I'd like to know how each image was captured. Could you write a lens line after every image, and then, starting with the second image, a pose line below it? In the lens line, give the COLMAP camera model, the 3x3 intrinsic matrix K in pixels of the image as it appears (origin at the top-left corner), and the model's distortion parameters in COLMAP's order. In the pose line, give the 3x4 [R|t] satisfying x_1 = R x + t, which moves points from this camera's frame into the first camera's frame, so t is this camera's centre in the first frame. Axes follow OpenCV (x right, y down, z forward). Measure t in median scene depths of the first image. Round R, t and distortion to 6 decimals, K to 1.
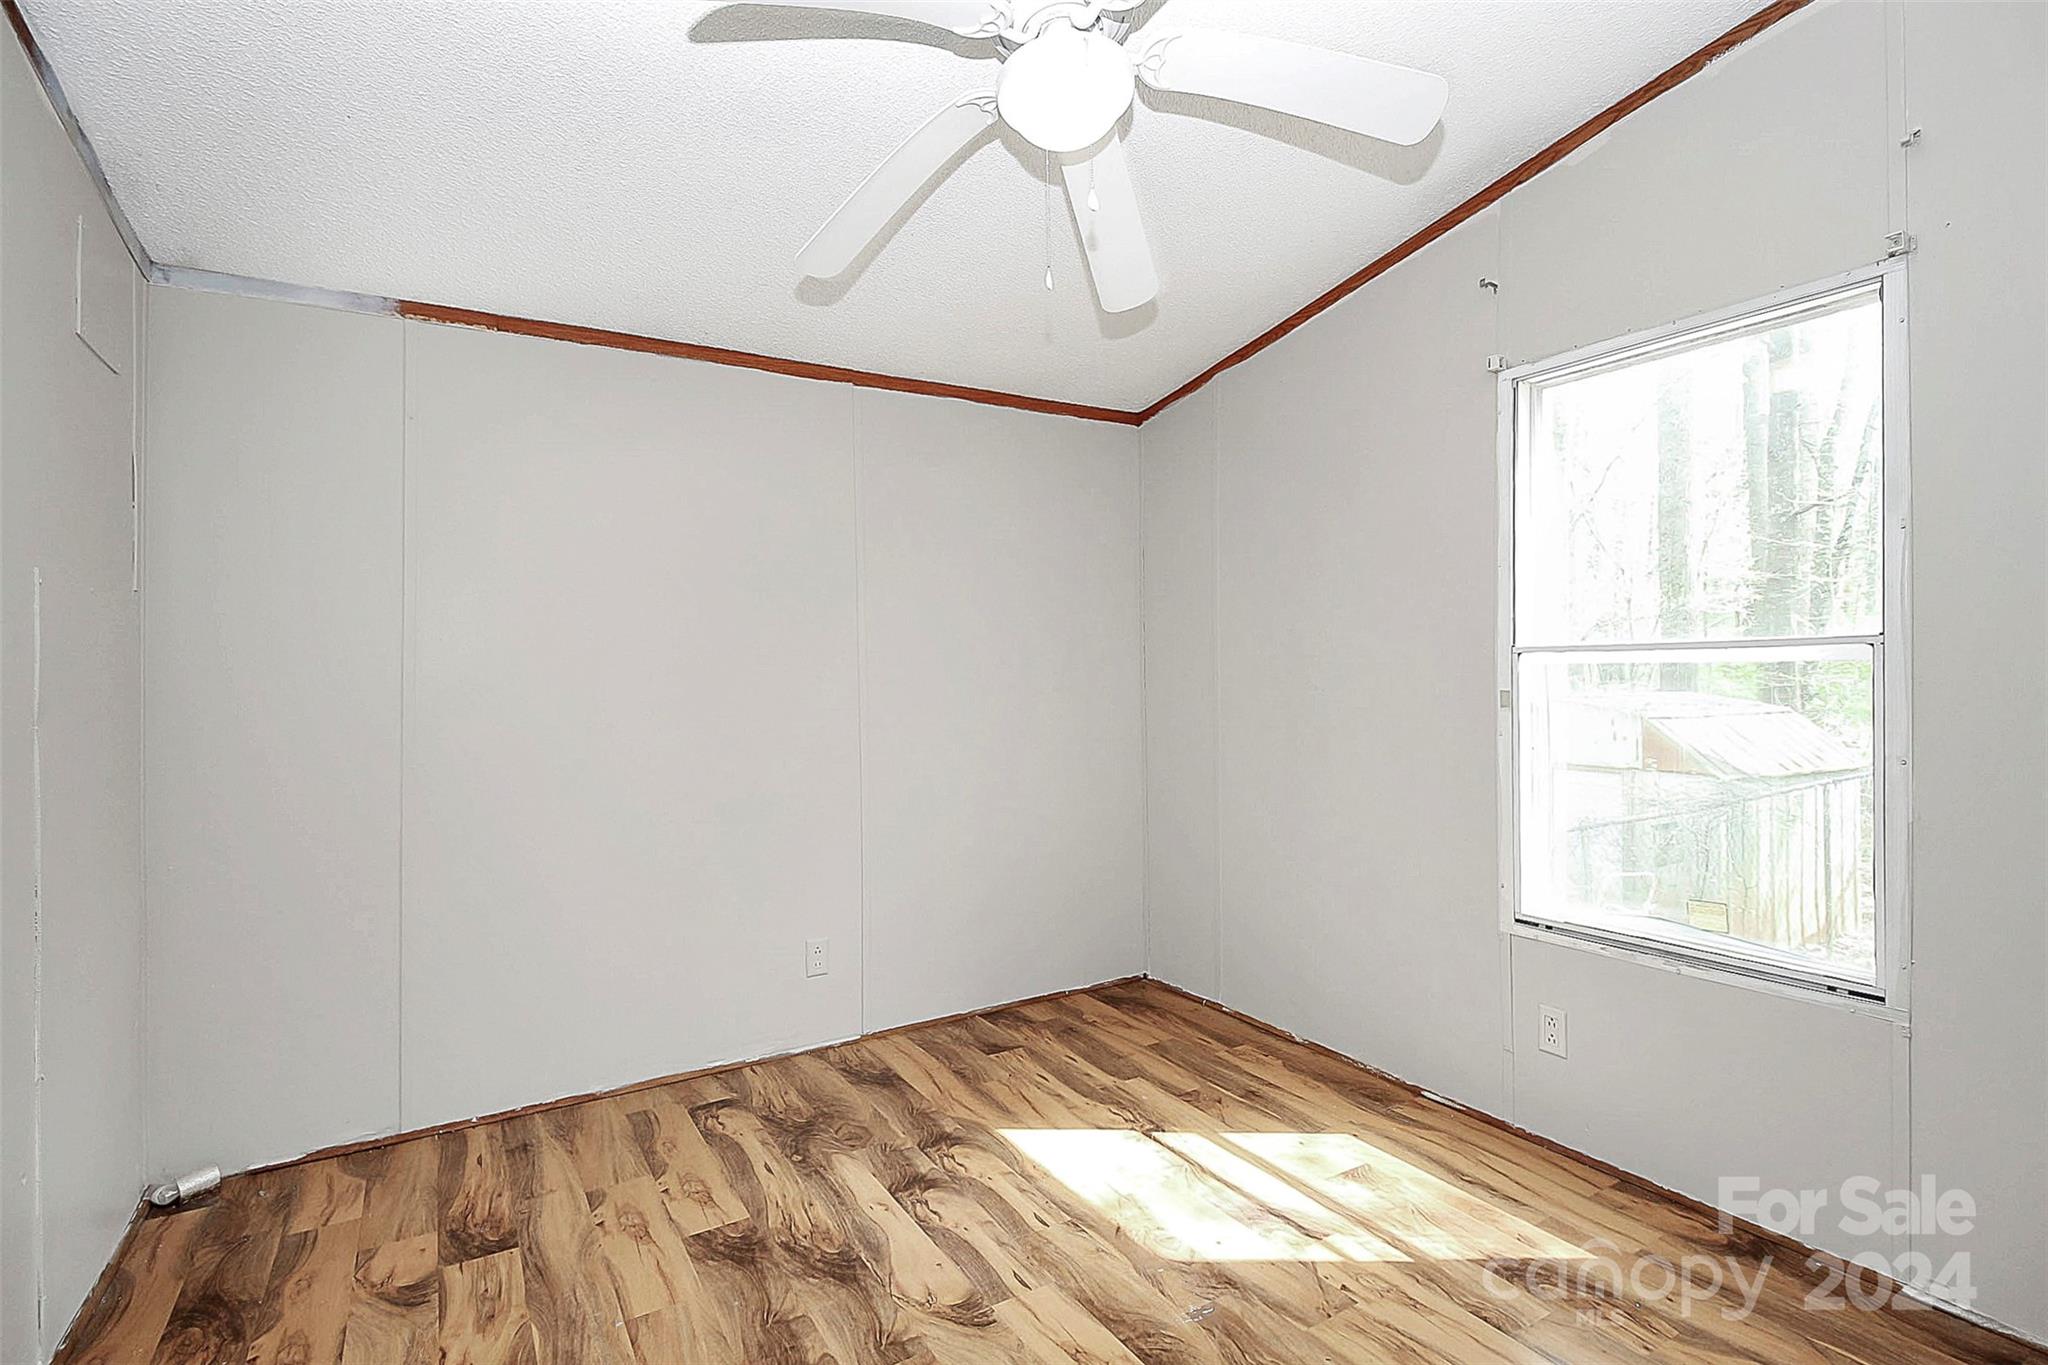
lens RADIAL K [[951.2, 0, 1020.5], [0, 951.2, 676.5], [0, 0, 1]] dist [0.000025, -0.012833]
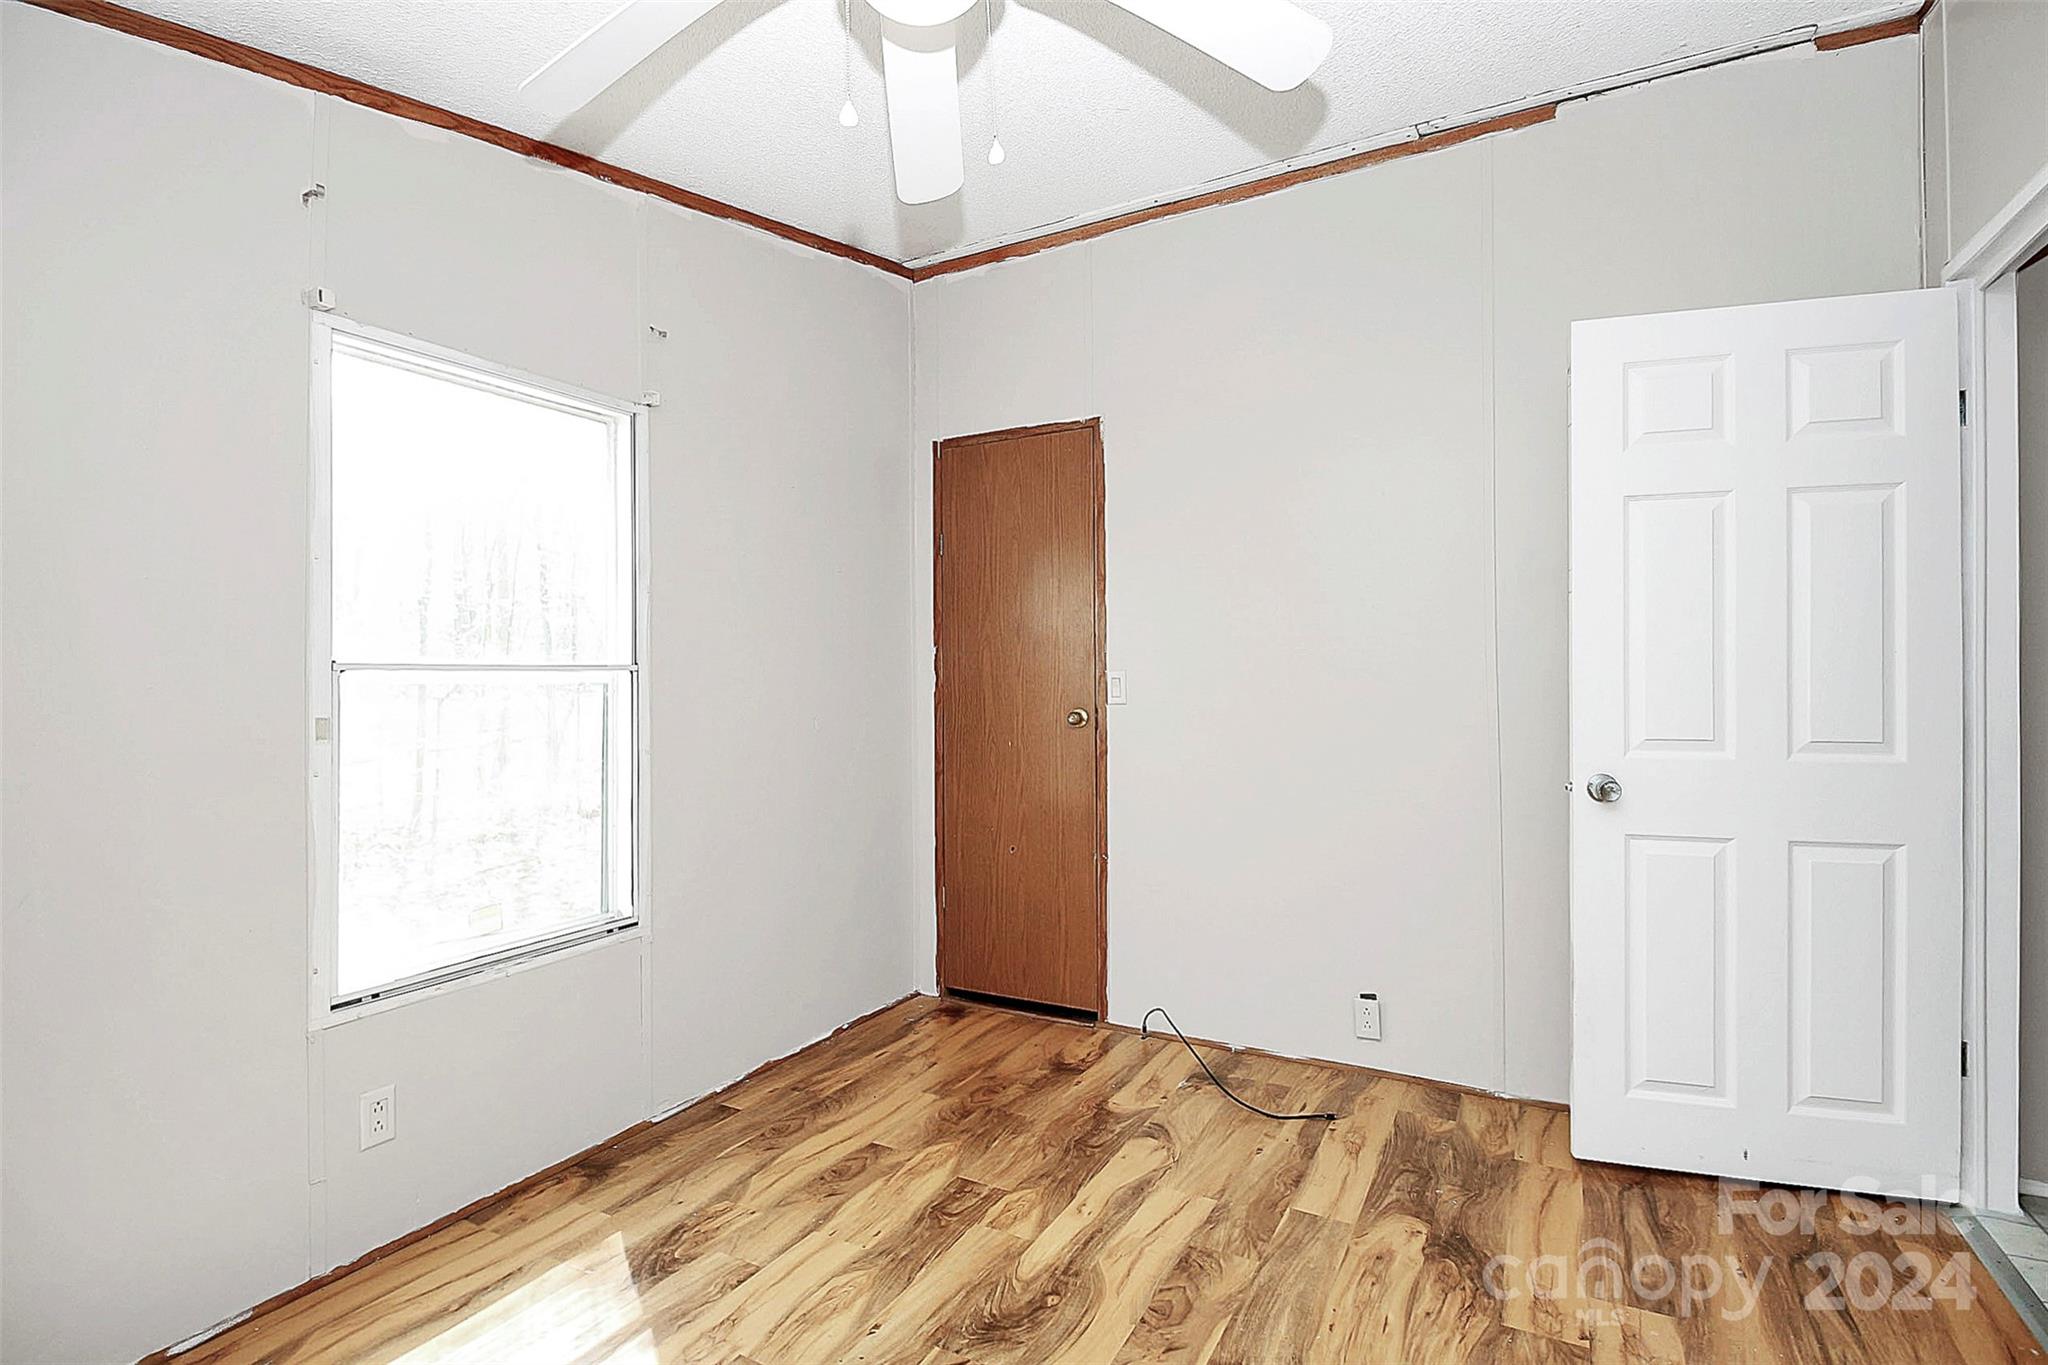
lens RADIAL K [[951.2, 0, 1020.5], [0, 951.2, 676.5], [0, 0, 1]] dist [0.000025, -0.012833]
pose [[-0.479966, 0.015280, 0.877154, -0.474704], [0.017832, 0.999812, -0.007659, -0.002769], [-0.877106, 0.011966, -0.480148, 0.925115]]
